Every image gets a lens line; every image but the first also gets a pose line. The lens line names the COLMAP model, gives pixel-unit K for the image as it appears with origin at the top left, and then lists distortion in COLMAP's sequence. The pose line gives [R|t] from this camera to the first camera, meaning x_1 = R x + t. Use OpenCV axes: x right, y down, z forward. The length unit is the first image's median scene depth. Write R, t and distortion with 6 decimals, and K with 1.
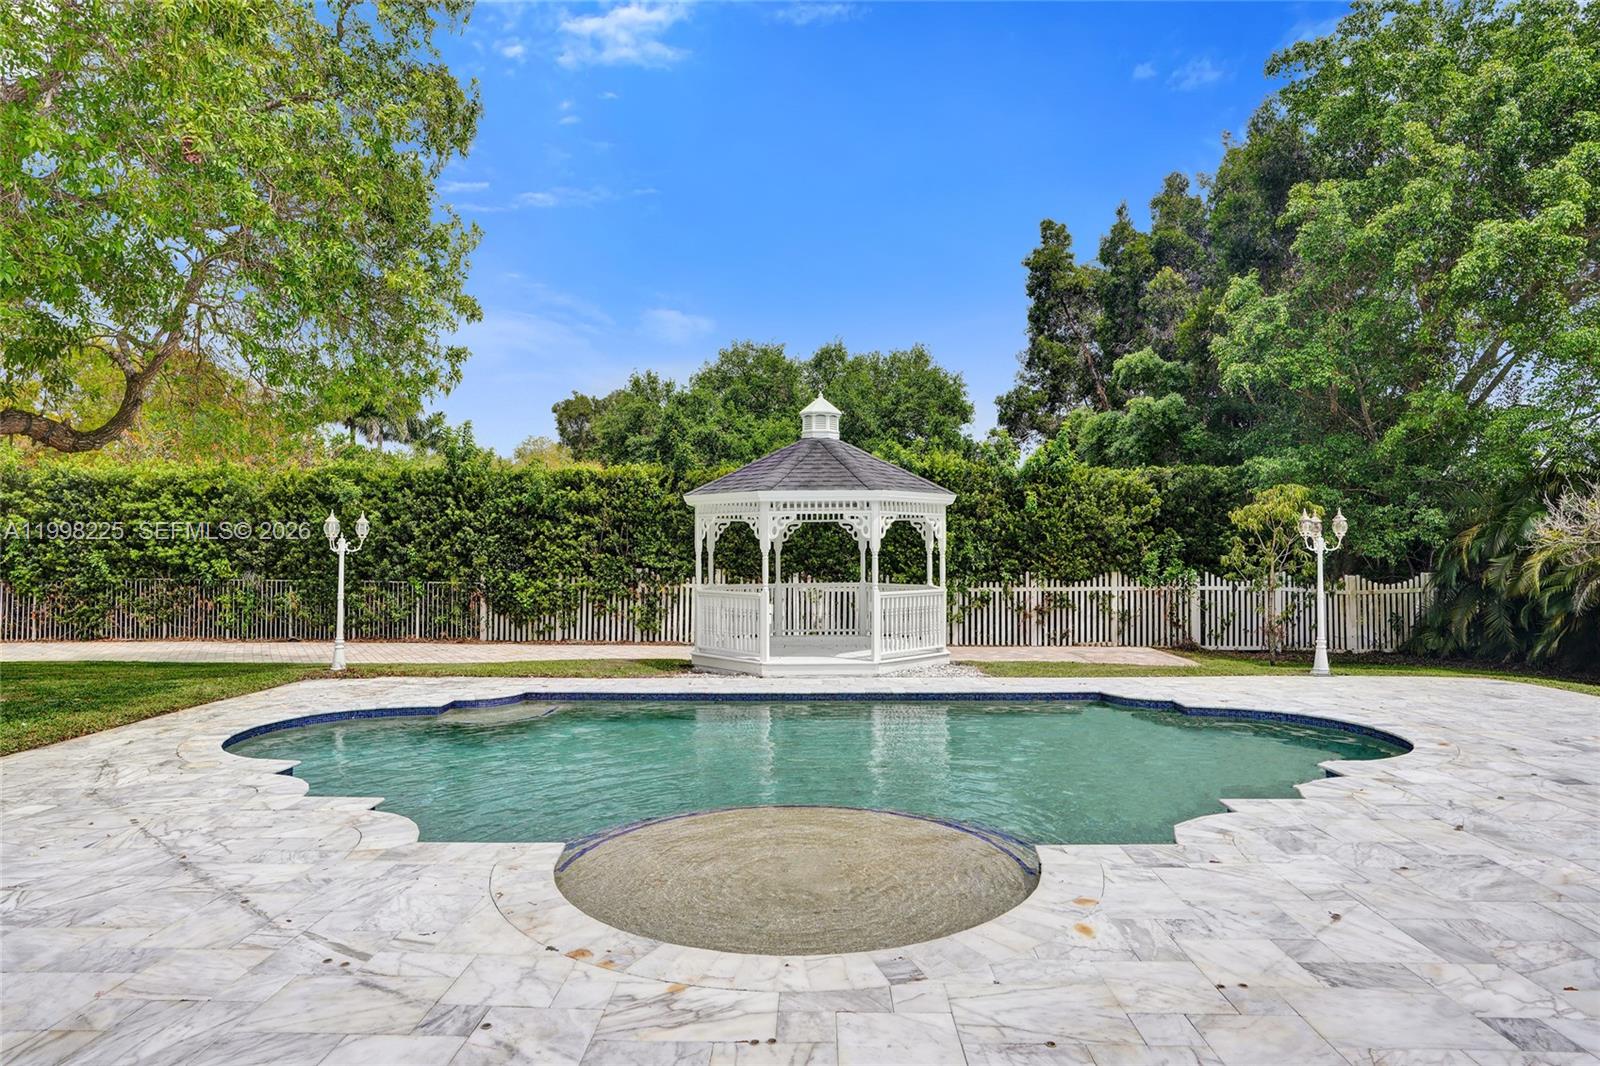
lens RADIAL K [[883.6, 0, 793.7], [0, 883.6, 507.4], [0, 0, 1]] dist [-0.001053, -0.000665]
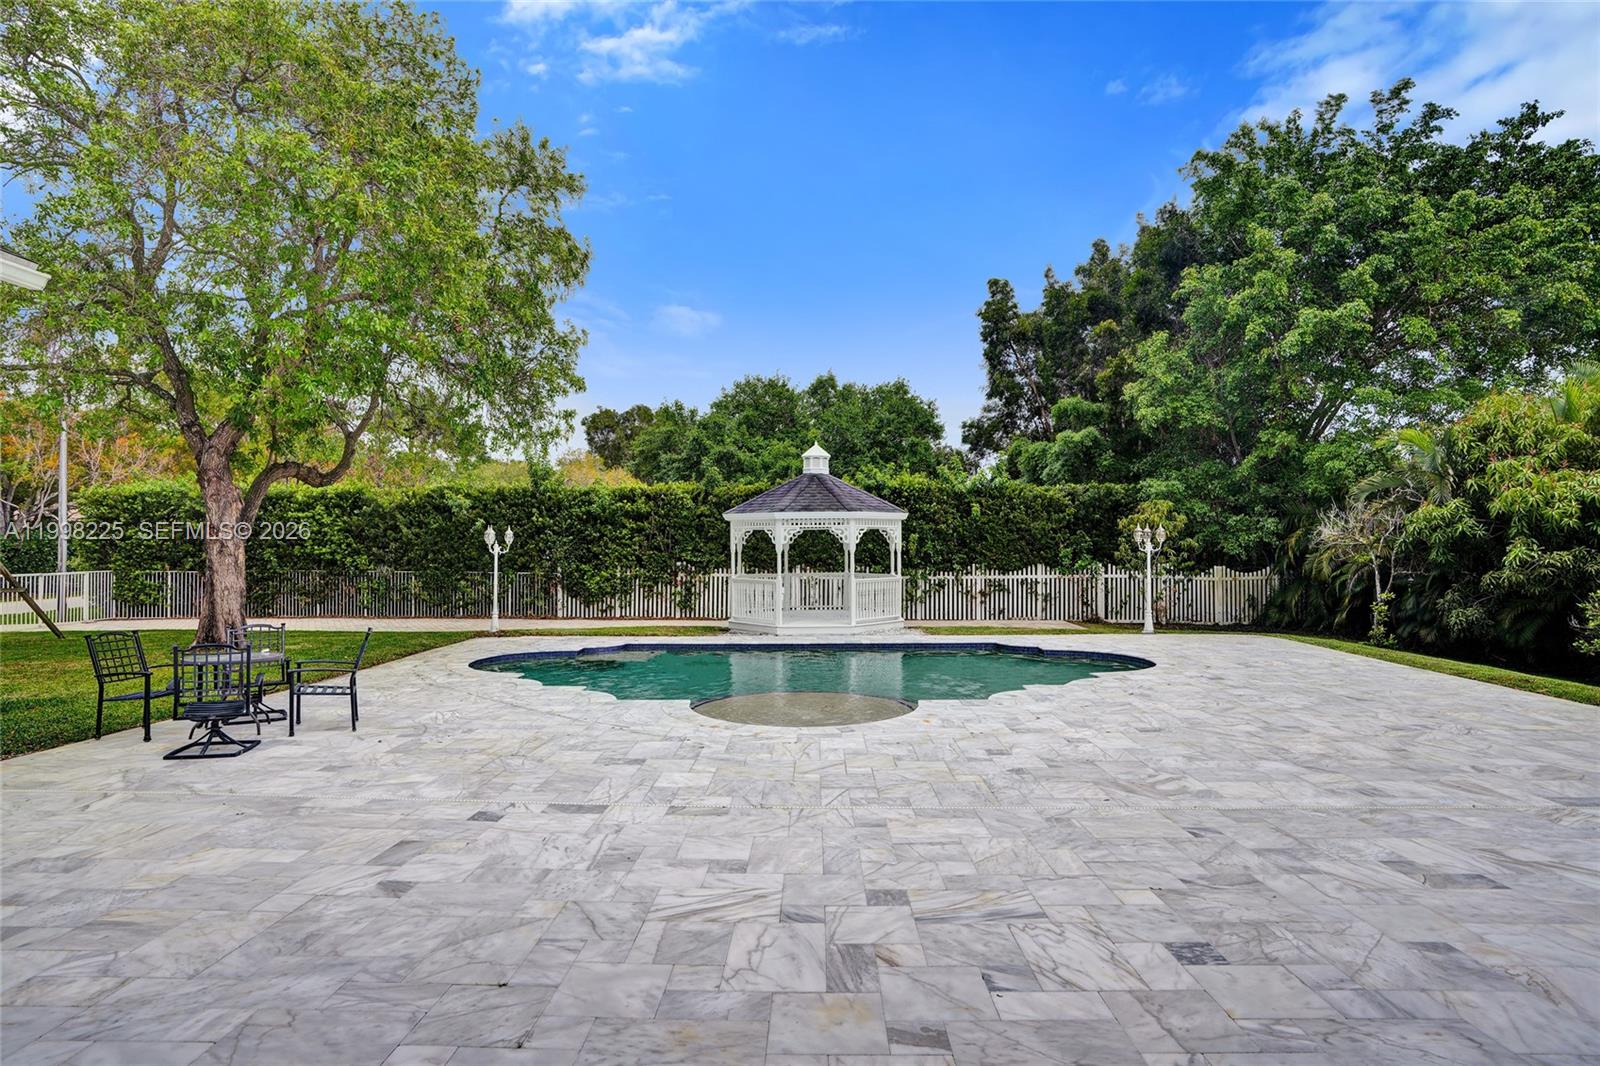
lens RADIAL K [[826.3, 0, 800.0], [0, 826.3, 533.0], [0, 0, 1]] dist [0.000105, 0.000107]
pose [[0.999970, -0.001247, 0.007581, -0.003880], [0.000958, 0.999273, 0.038117, -0.020887], [-0.007623, -0.038109, 0.999245, -0.232342]]
